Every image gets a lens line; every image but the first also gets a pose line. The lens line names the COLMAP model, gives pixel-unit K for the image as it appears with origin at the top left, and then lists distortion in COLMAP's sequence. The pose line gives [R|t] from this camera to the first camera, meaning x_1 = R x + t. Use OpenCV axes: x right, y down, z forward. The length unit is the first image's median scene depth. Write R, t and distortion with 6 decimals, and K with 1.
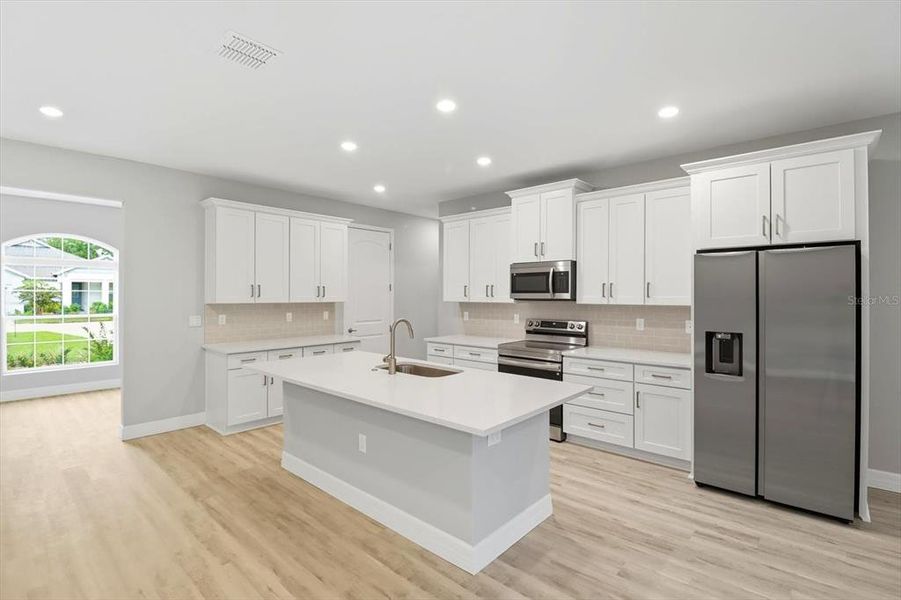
lens RADIAL K [[419.2, 0, 461.8], [0, 419.2, 292.2], [0, 0, 1]] dist [-0.007890, -0.004033]
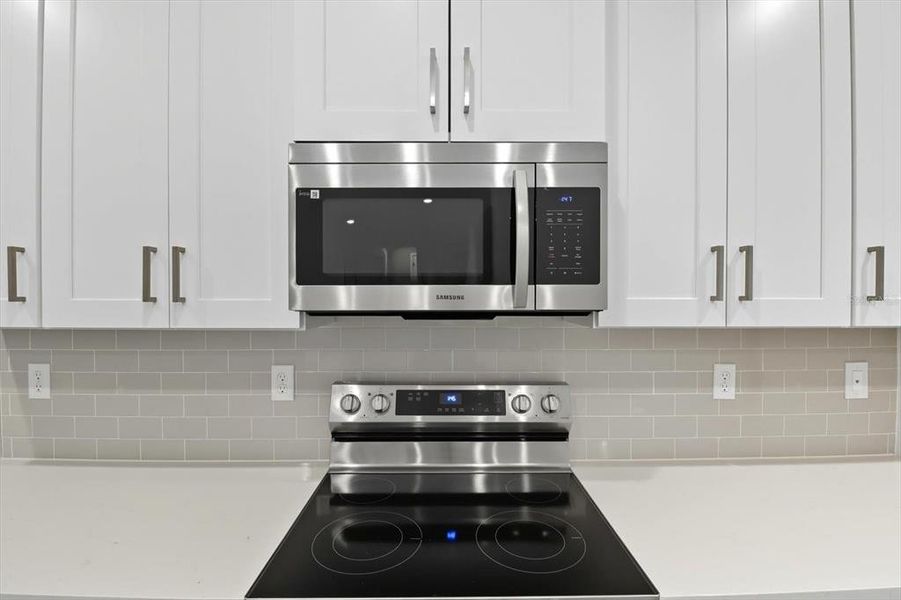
lens RADIAL K [[385.6, 0, 446.6], [0, 385.6, 278.6], [0, 0, 1]] dist [-0.009906, -0.000493]
pose [[0.758632, 0.026083, 0.650997, 0.057472], [-0.001590, 0.999269, -0.038185, 0.007225], [-0.651517, 0.027933, 0.758120, 0.880509]]
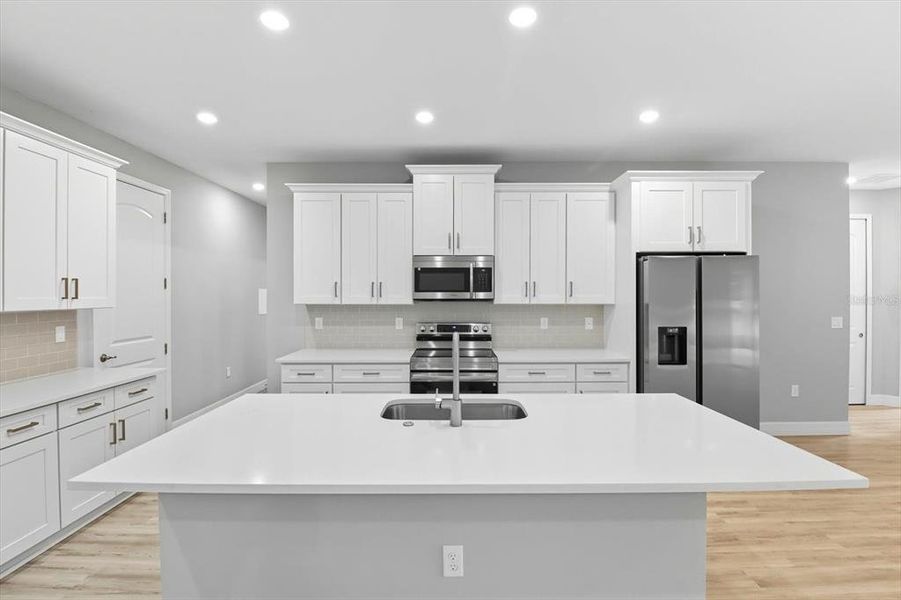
lens RADIAL K [[419.2, 0, 453.2], [0, 419.2, 295.8], [0, 0, 1]] dist [-0.007890, -0.004033]
pose [[0.756760, -0.004702, 0.653676, -0.382939], [-0.001311, 0.999961, 0.008711, 0.002196], [-0.653692, -0.007449, 0.756724, 0.370115]]
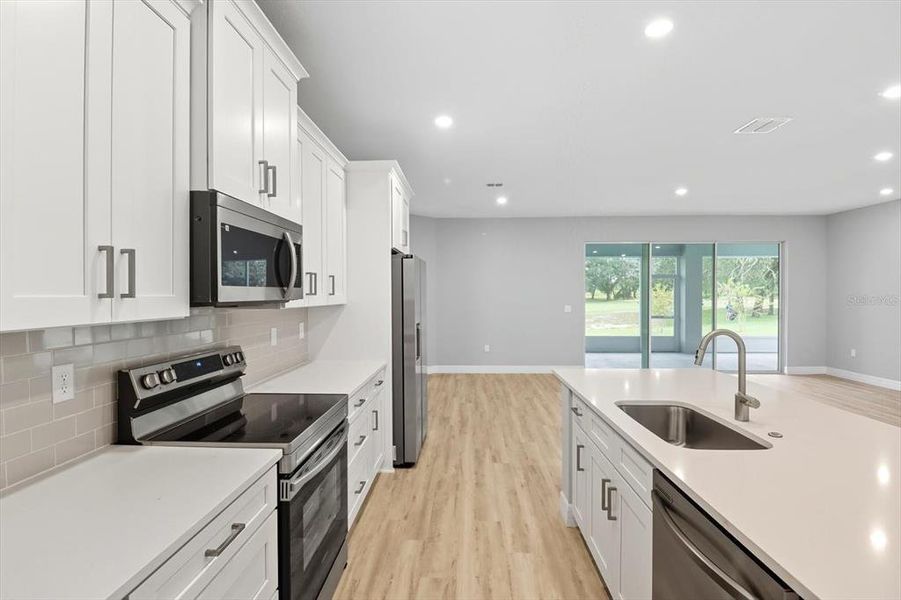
lens RADIAL K [[419.2, 0, 463.3], [0, 419.2, 295.7], [0, 0, 1]] dist [-0.007890, -0.004033]
pose [[-0.635118, -0.006977, 0.772384, -0.260089], [-0.007439, 0.999968, 0.002916, 0.008572], [-0.772379, -0.003894, -0.635149, 1.149651]]
